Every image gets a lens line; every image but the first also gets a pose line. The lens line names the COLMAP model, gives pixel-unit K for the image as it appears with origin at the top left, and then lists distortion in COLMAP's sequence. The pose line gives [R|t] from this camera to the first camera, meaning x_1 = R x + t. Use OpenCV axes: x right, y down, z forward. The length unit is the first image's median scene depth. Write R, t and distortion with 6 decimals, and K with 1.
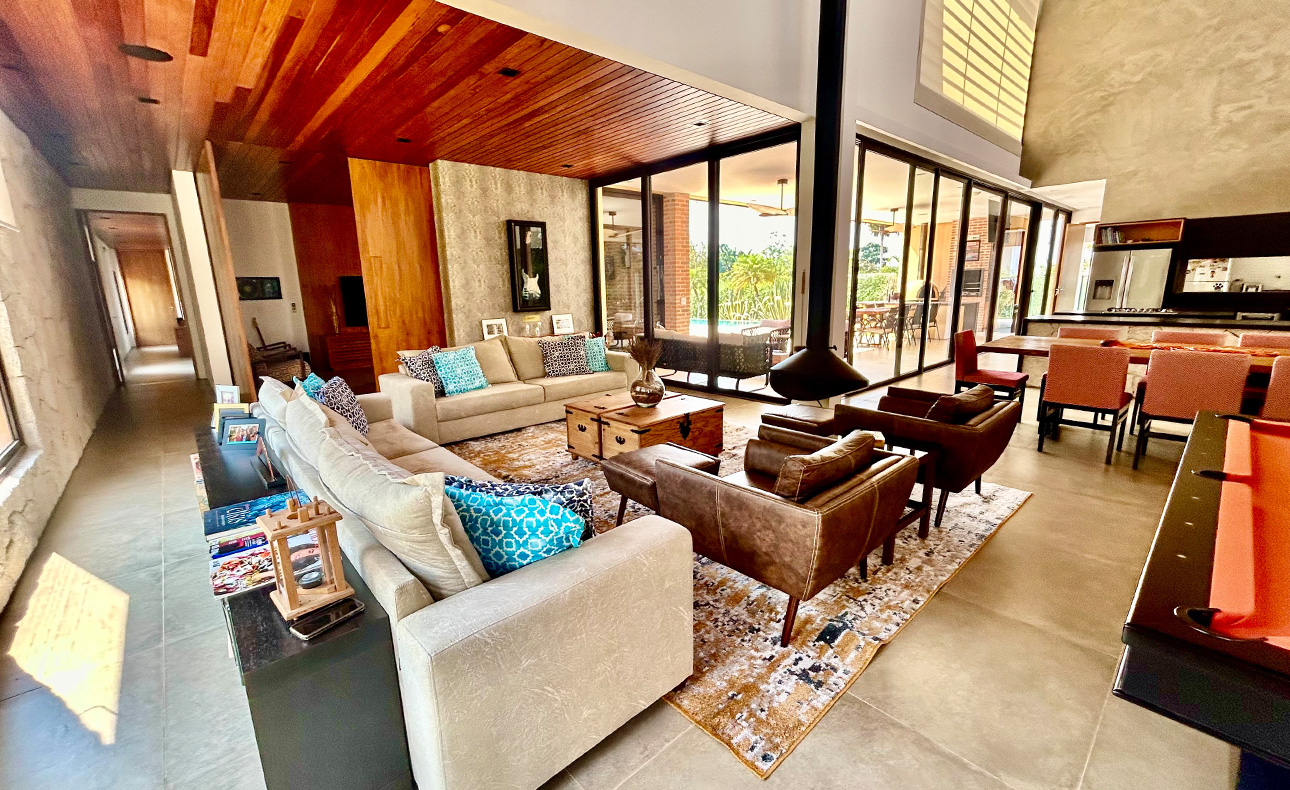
lens RADIAL K [[529.4, 0, 640.7], [0, 529.4, 397.1], [0, 0, 1]] dist [-0.000978, 0.000177]
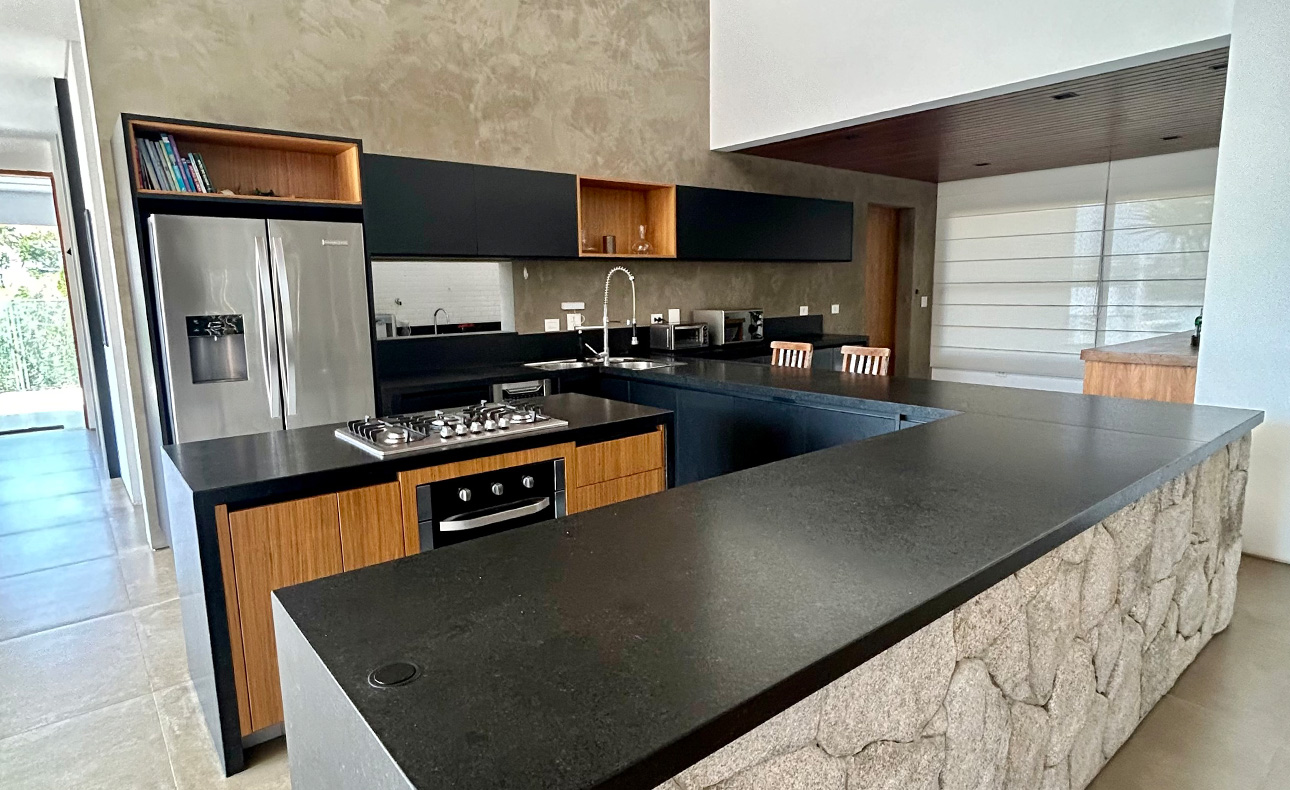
lens RADIAL K [[705.9, 0, 643.2], [0, 705.9, 395.7], [0, 0, 1]] dist [-0.003336, 0.000681]
pose [[0.047203, -0.137735, 0.989344, 0.525525], [0.221805, 0.967166, 0.124065, -0.182929], [-0.973948, 0.213585, 0.076204, 0.784067]]
